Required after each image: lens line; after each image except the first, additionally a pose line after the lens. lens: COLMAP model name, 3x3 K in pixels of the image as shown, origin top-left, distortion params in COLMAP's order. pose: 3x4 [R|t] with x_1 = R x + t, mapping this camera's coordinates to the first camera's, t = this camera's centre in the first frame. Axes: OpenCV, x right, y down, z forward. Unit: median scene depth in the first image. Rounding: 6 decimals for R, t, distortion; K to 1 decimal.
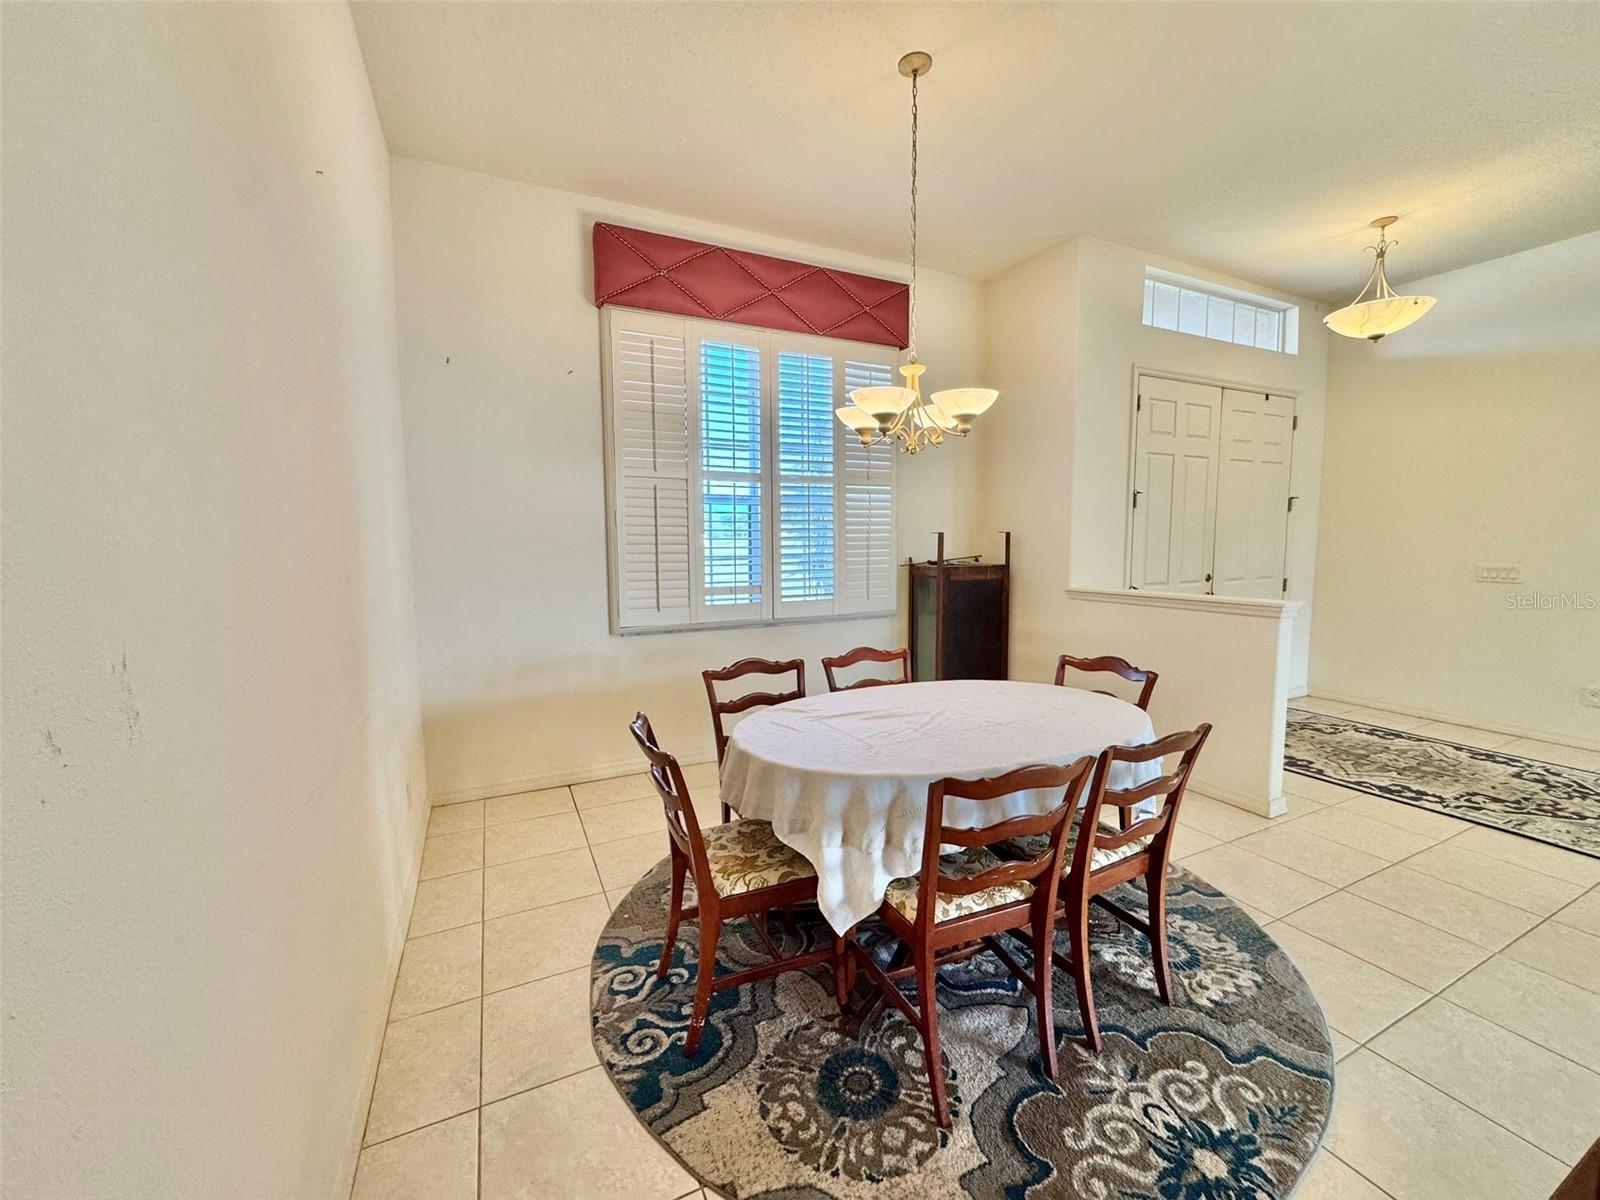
lens RADIAL K [[638.5, 0, 799.8], [0, 638.5, 596.8], [0, 0, 1]] dist [-0.004563, 0.000531]
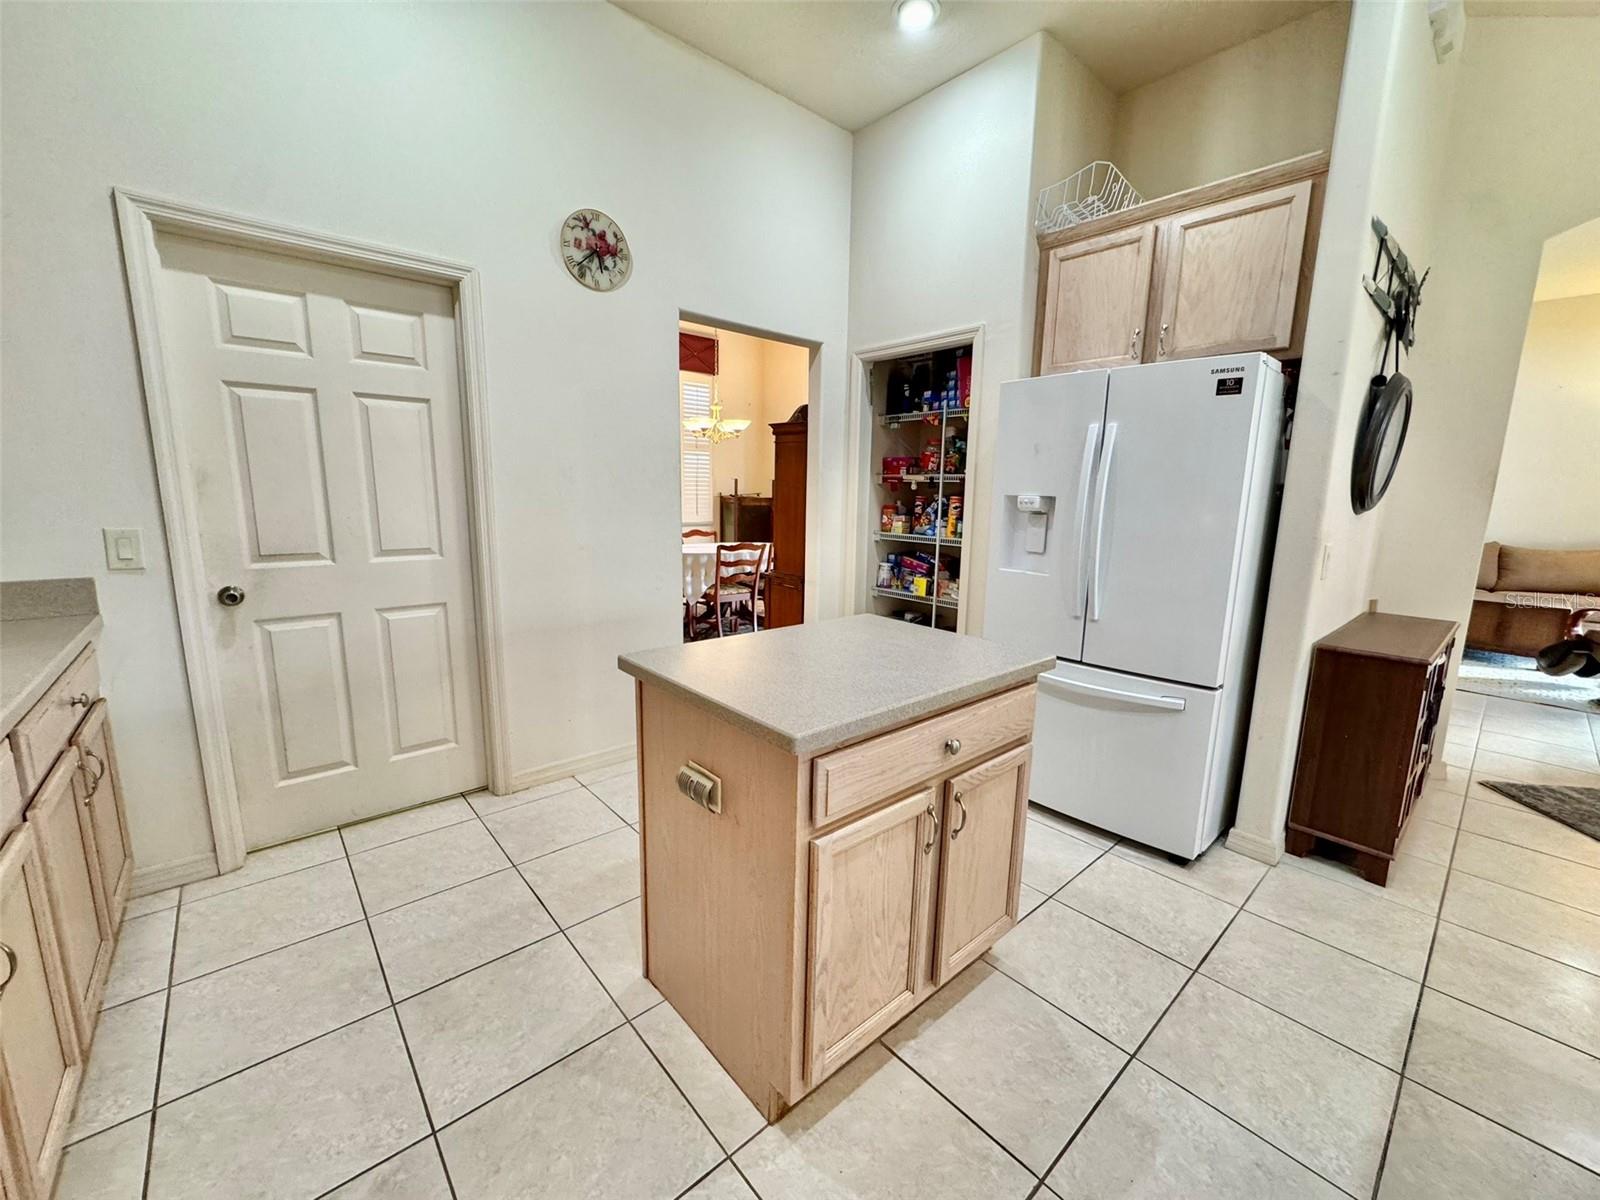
lens RADIAL K [[638.5, 0, 800.3], [0, 638.5, 598.0], [0, 0, 1]] dist [-0.004563, 0.000531]
pose [[0.963534, -0.018264, 0.266963, -0.124484], [-0.002158, 0.997105, 0.076003, 0.124526], [-0.267579, -0.073808, 0.960705, -1.047501]]
